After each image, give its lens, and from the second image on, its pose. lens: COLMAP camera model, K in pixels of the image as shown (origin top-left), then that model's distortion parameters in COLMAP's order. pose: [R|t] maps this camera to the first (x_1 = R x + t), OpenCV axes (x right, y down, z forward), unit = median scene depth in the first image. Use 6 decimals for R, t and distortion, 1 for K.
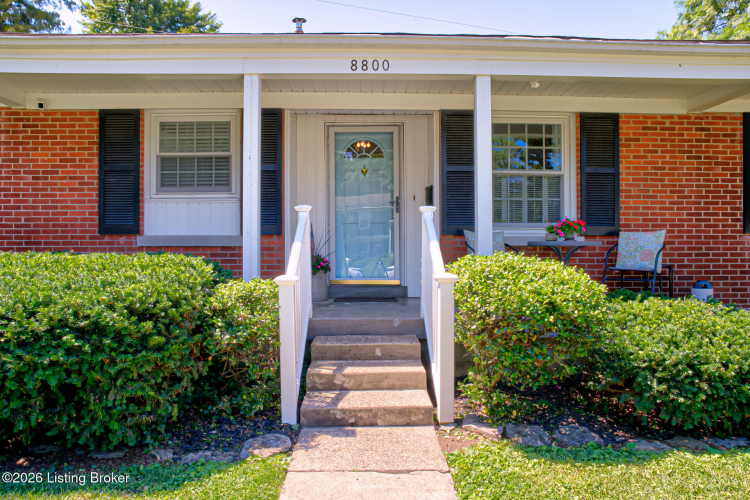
lens RADIAL K [[562.4, 0, 375.1], [0, 562.4, 249.5], [0, 0, 1]] dist [0.000403, -0.000424]
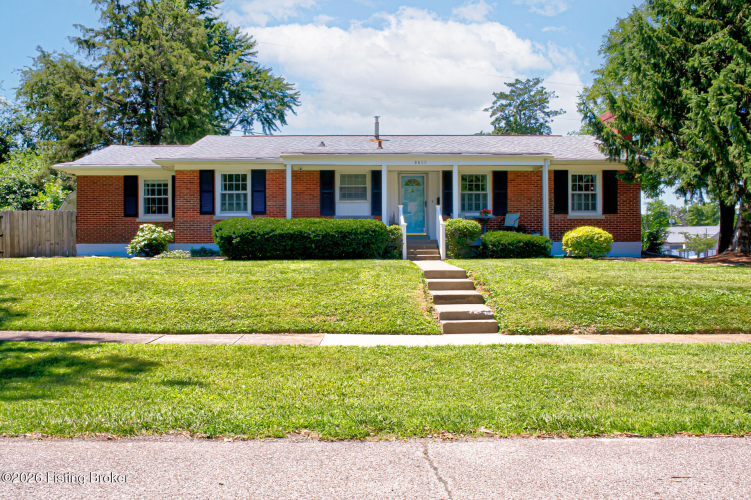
lens RADIAL K [[648.8, 0, 375.4], [0, 648.8, 249.8], [0, 0, 1]] dist [-0.000978, -0.000399]
pose [[0.999929, -0.003157, 0.011523, -0.253341], [0.003104, 0.999984, 0.004631, 0.130687], [-0.011538, -0.004595, 0.999923, -2.221128]]
